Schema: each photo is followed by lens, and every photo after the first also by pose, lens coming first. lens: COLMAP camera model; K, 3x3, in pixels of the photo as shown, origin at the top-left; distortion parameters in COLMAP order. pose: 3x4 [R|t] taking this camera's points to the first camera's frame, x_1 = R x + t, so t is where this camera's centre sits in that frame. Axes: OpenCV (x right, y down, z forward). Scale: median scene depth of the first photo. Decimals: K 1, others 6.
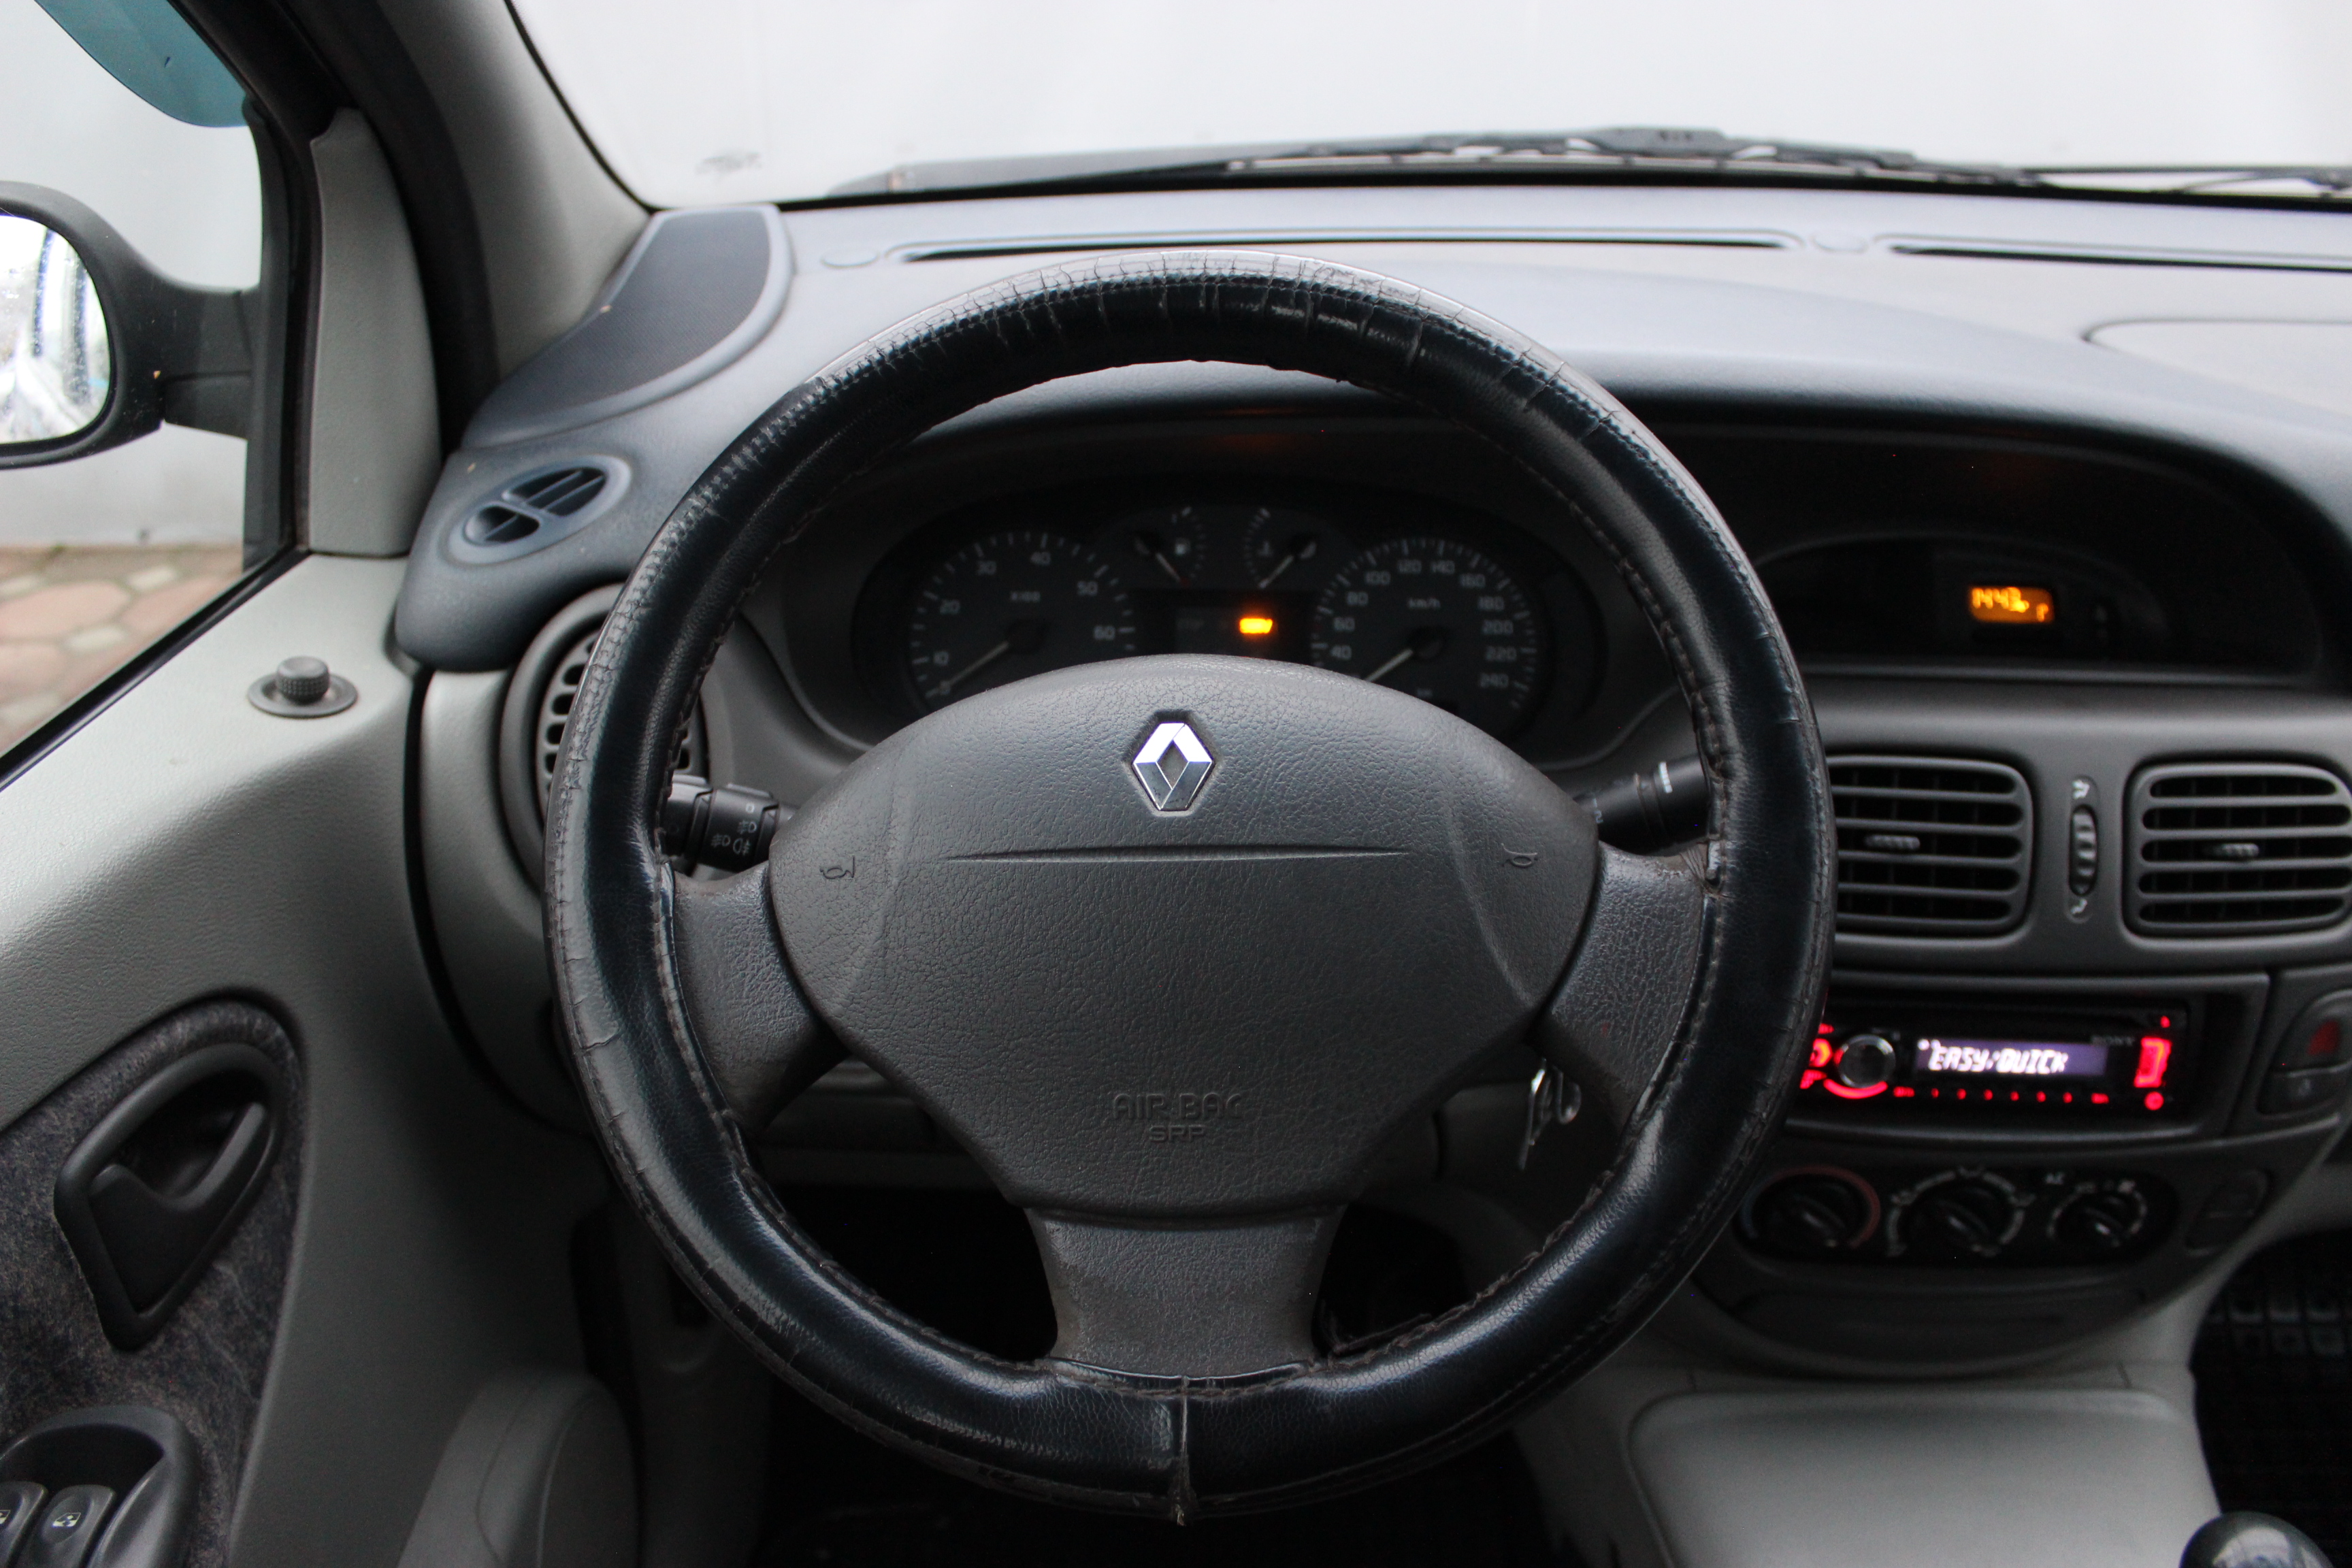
lens RADIAL K [[1929.9, 0, 1191.2], [0, 1929.9, 775.3], [0, 0, 1]] dist [-0.179600, 0.163969]
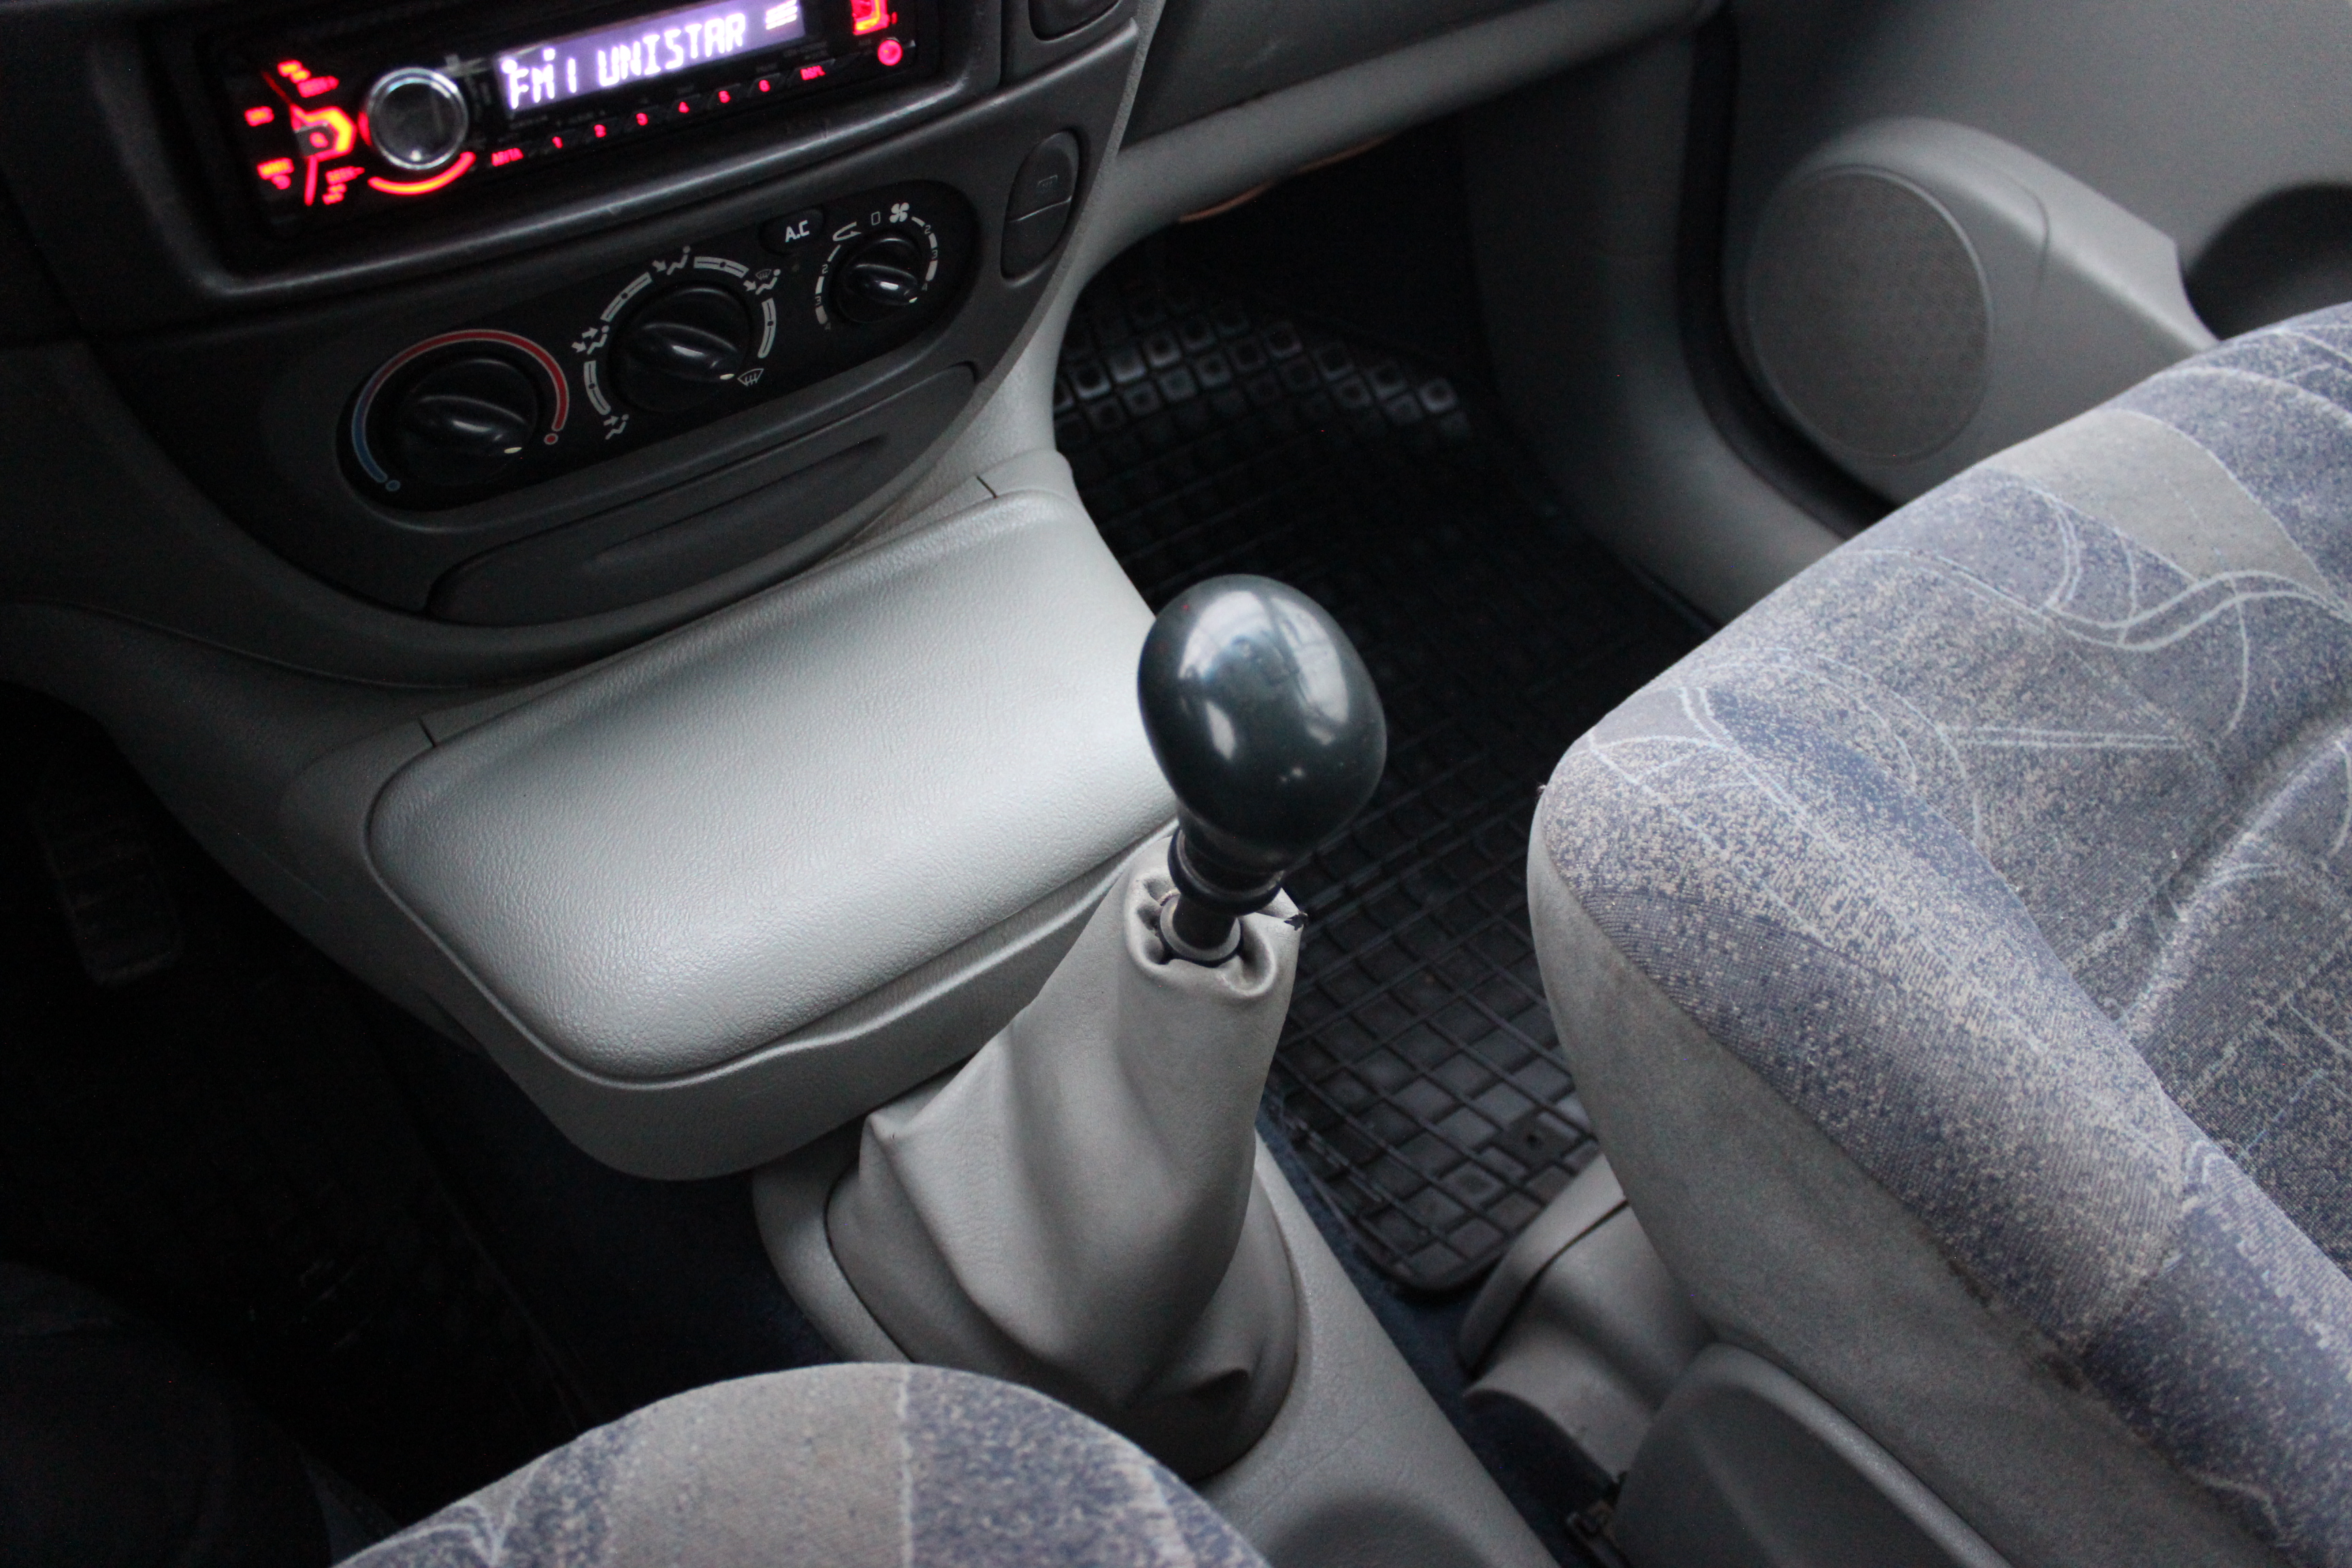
lens RADIAL K [[1929.9, 0, 1191.2], [0, 1929.9, 775.3], [0, 0, 1]] dist [-0.179600, 0.163969]
pose [[0.774387, -0.436200, 0.458316, 0.184962], [0.246842, 0.875250, 0.415941, 0.141422], [-0.582575, -0.208968, 0.785455, 0.361280]]
